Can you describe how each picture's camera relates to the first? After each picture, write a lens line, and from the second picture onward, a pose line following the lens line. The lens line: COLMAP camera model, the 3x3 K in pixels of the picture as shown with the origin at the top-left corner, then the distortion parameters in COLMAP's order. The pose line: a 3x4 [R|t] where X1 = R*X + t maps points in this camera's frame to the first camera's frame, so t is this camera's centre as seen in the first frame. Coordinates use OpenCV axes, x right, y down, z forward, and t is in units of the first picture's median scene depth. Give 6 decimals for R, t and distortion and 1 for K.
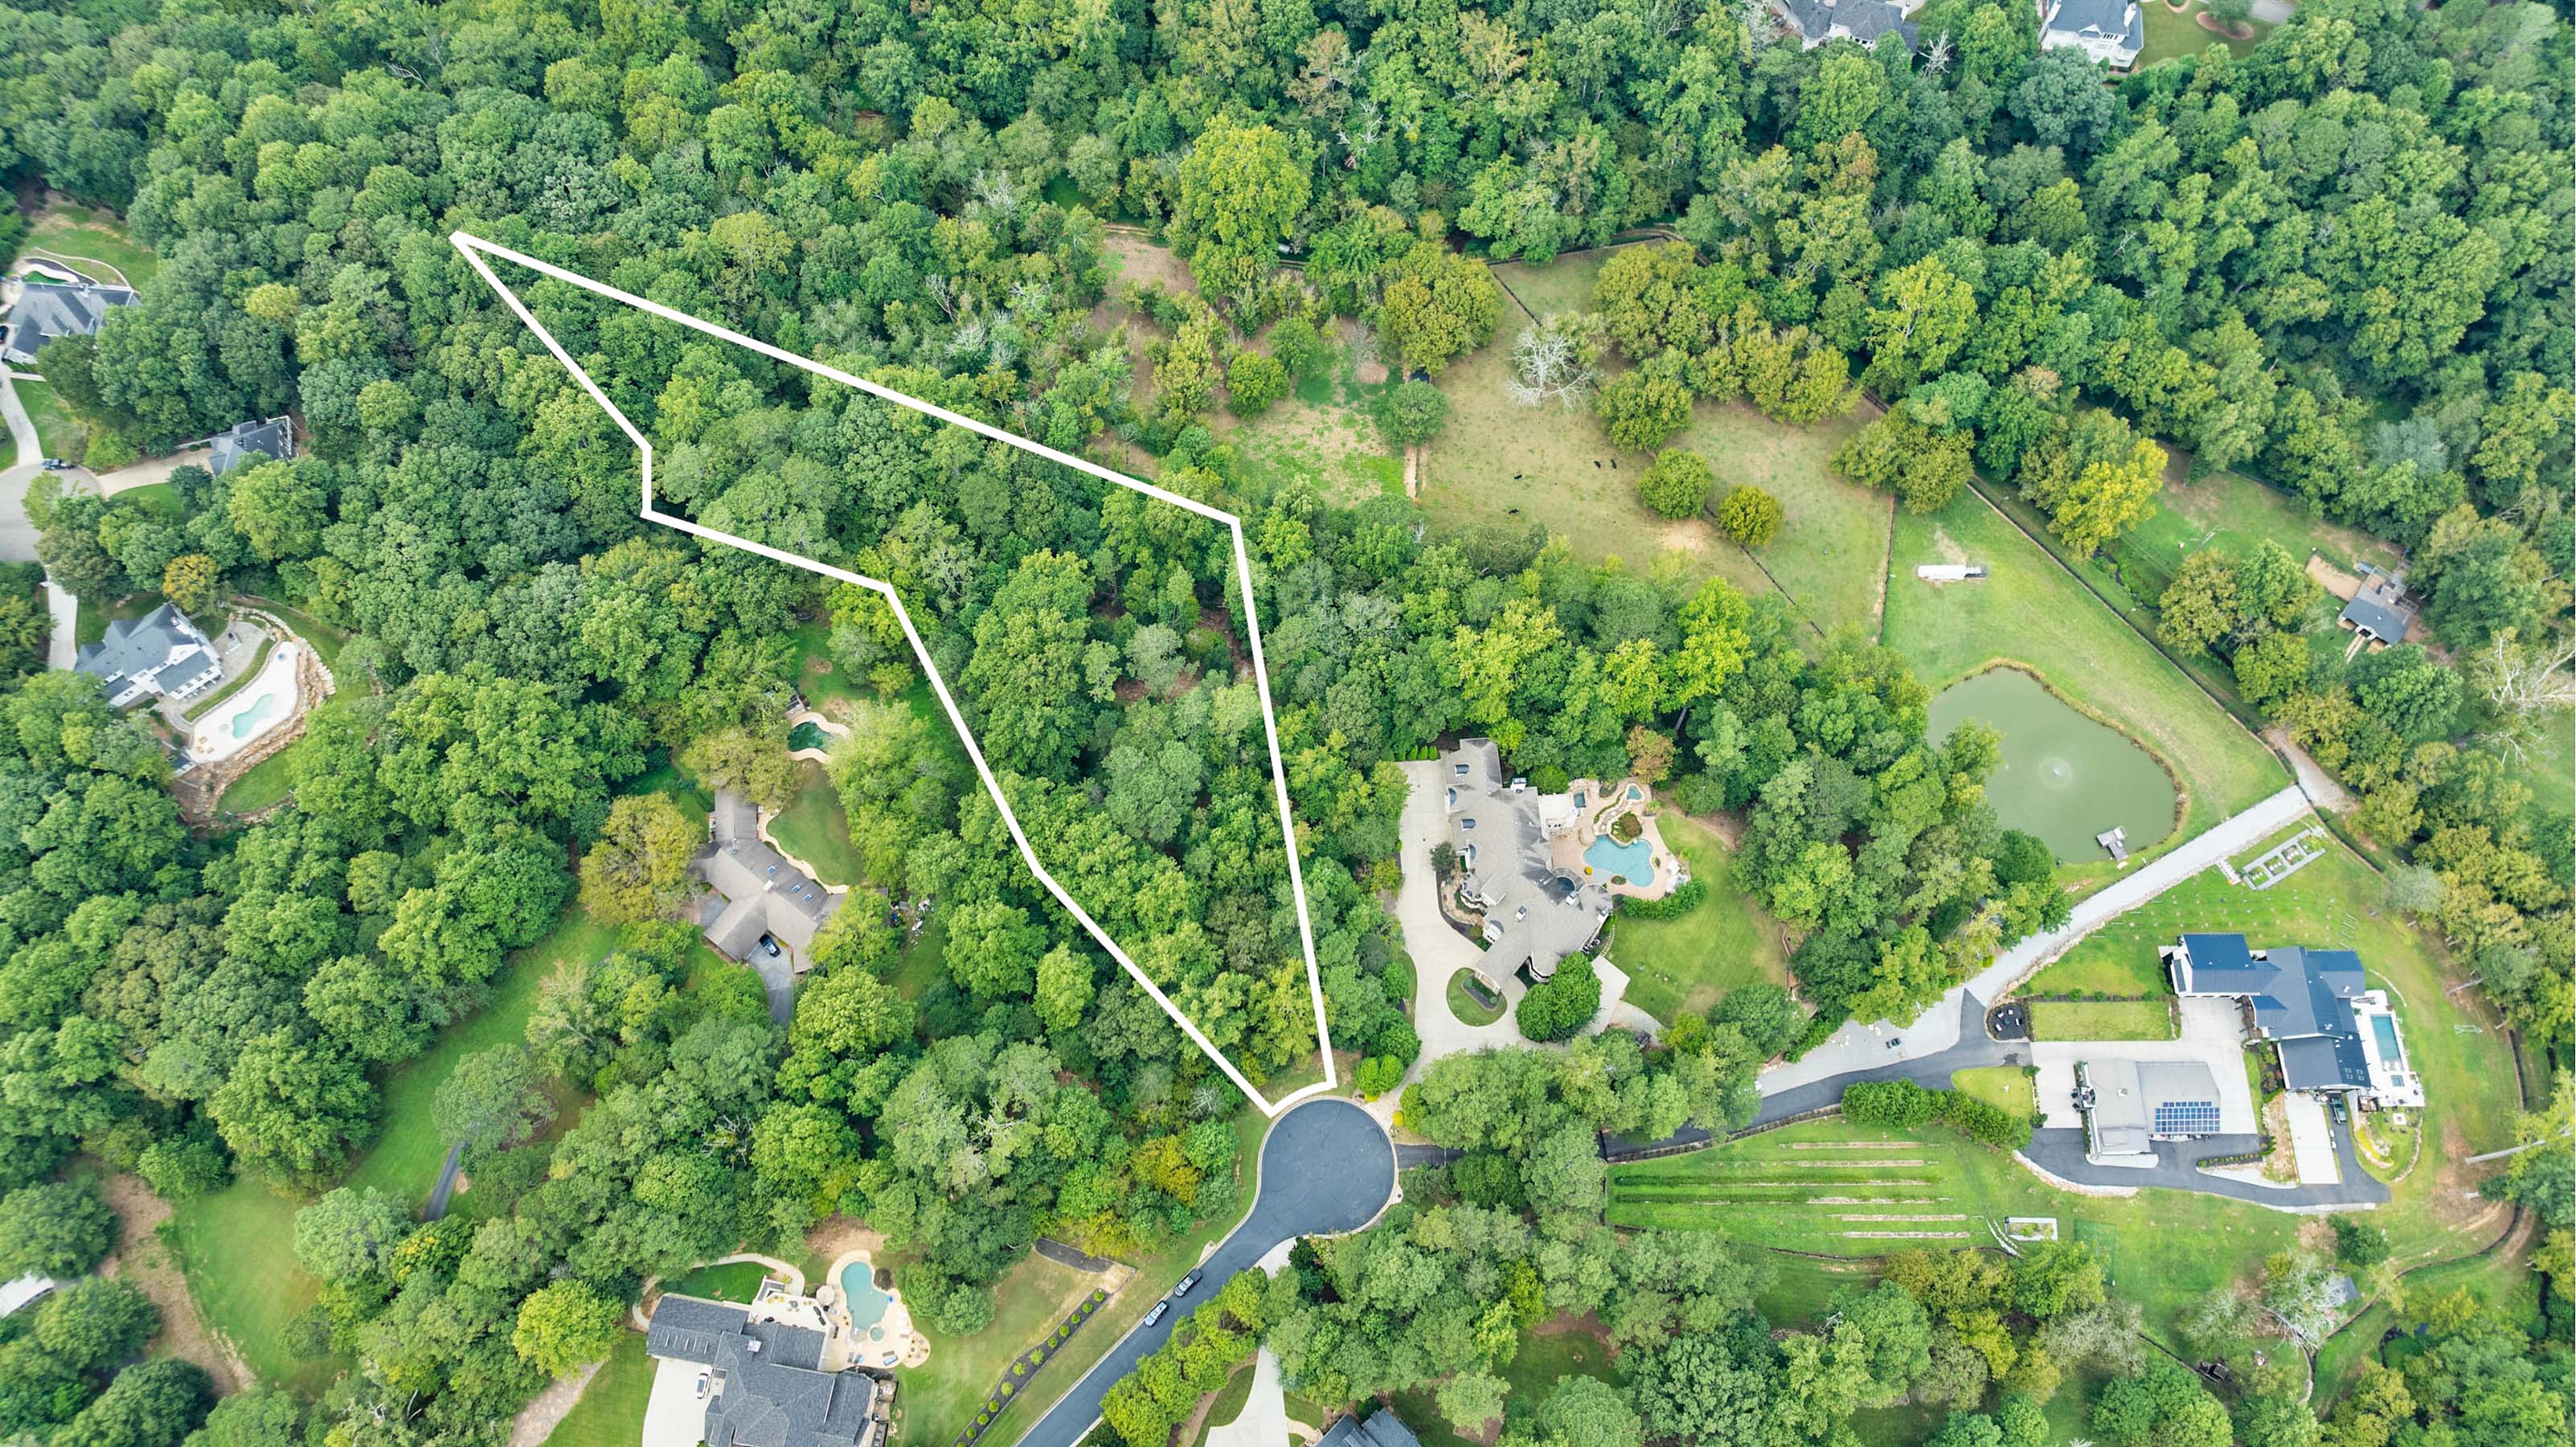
lens RADIAL K [[1838.1, 0, 1314.6], [0, 1838.1, 723.9], [0, 0, 1]] dist [-0.025902, 0.000229]
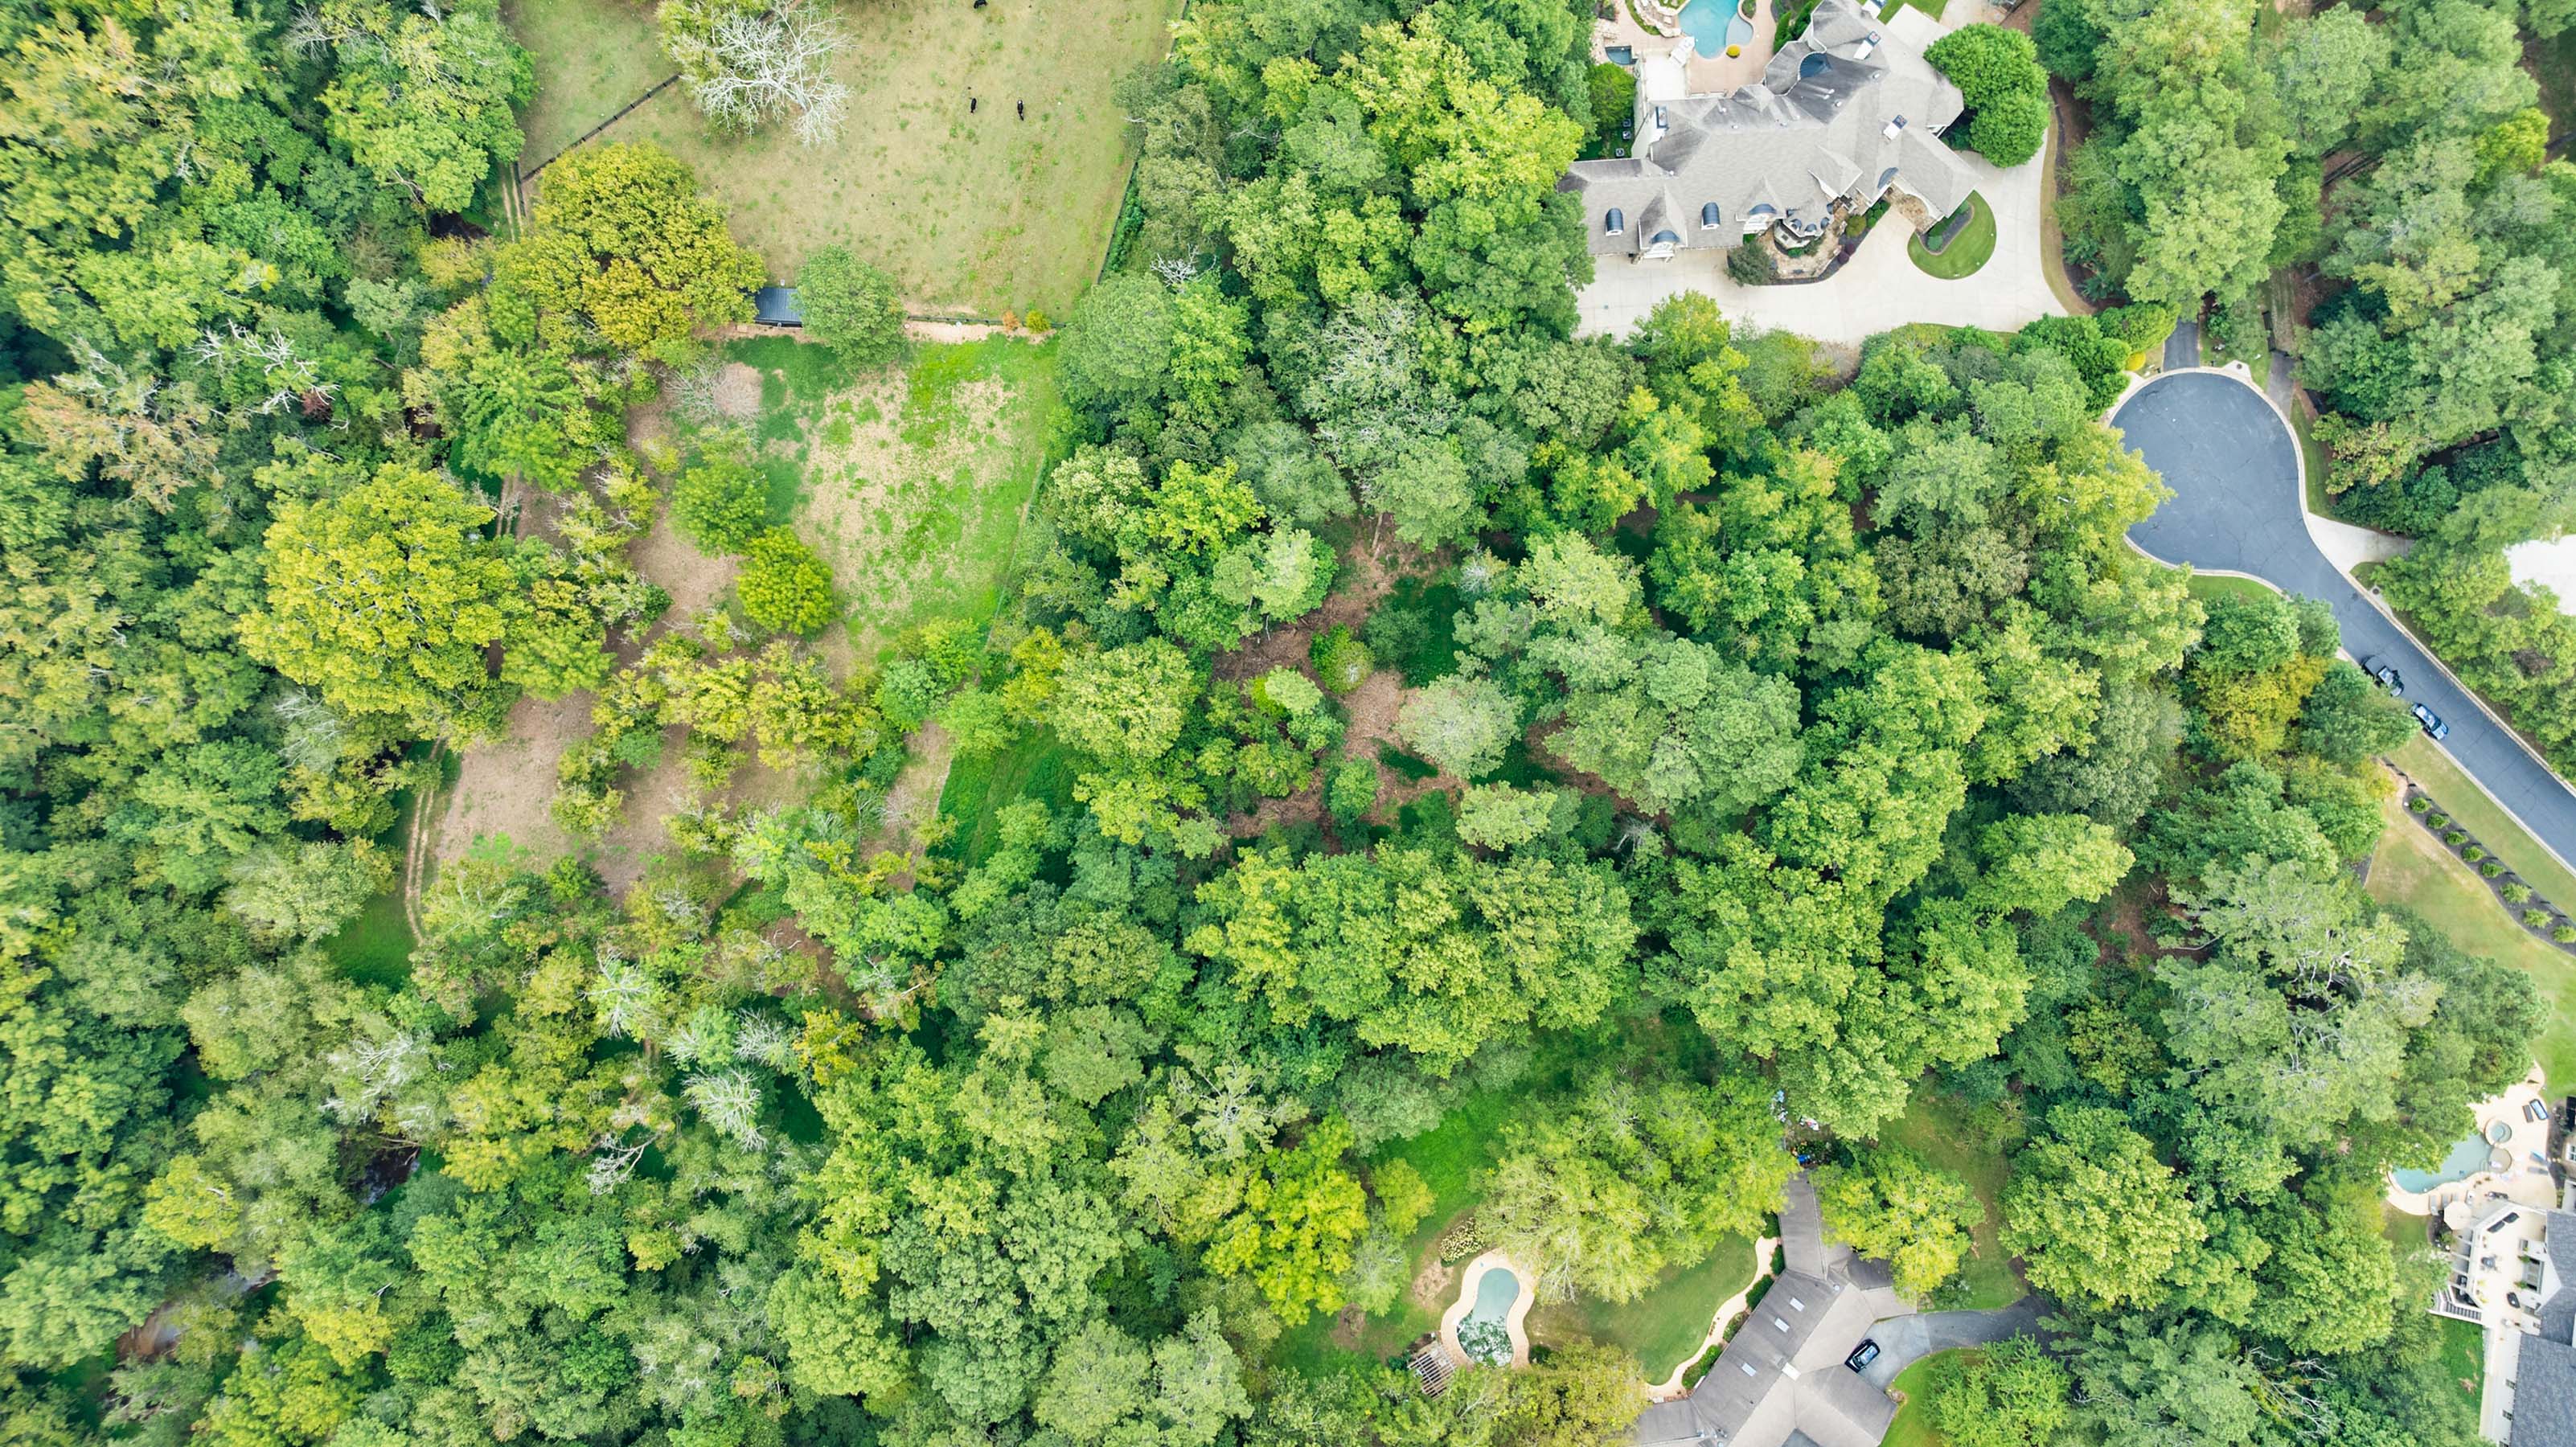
lens RADIAL K [[1850.5, 0, 1288.0], [0, 1850.5, 723.5], [0, 0, 1]] dist [-0.077997, 0.116873]
pose [[0.013868, -0.999221, 0.036934, -0.091690], [0.921548, 0.027106, 0.387318, -0.257791], [-0.388017, 0.028666, 0.921206, 0.422966]]
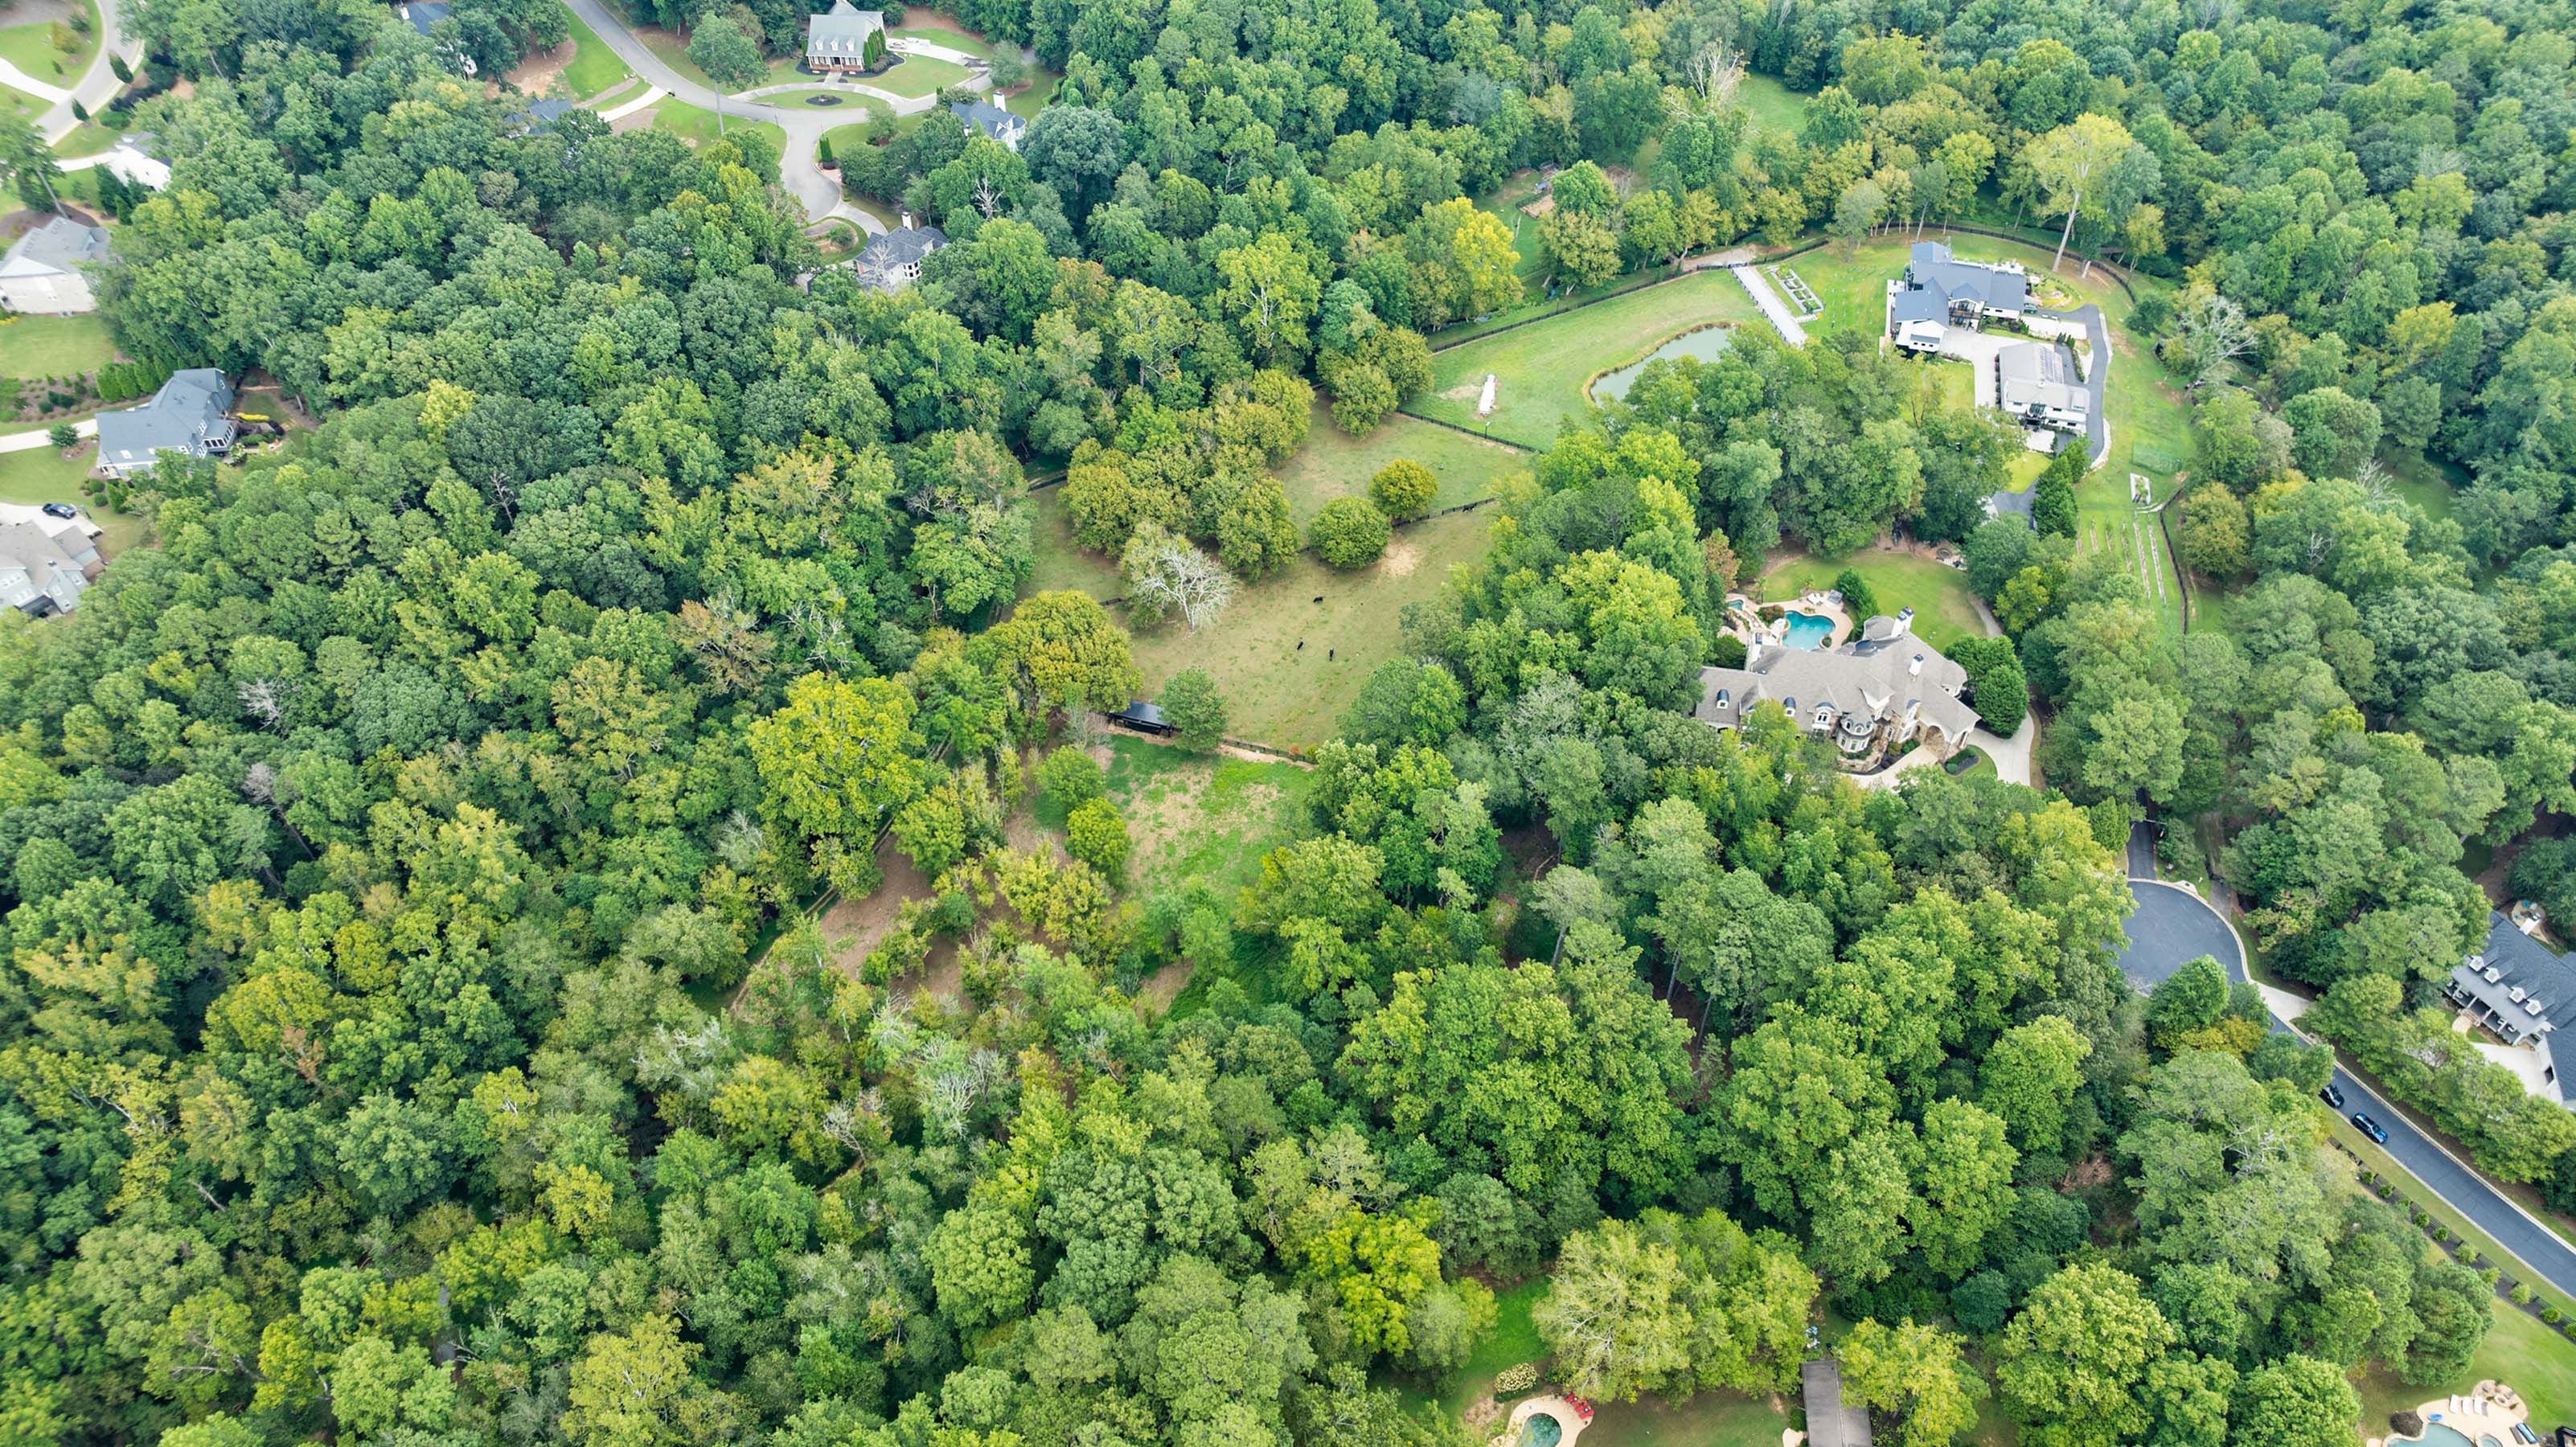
lens RADIAL K [[1850.5, 0, 1288.0], [0, 1850.5, 723.5], [0, 0, 1]] dist [-0.077997, 0.116873]
pose [[0.239276, -0.711574, 0.660613, -0.481133], [0.896778, 0.422776, 0.130574, -0.233516], [-0.372205, 0.561180, 0.739284, 0.369297]]
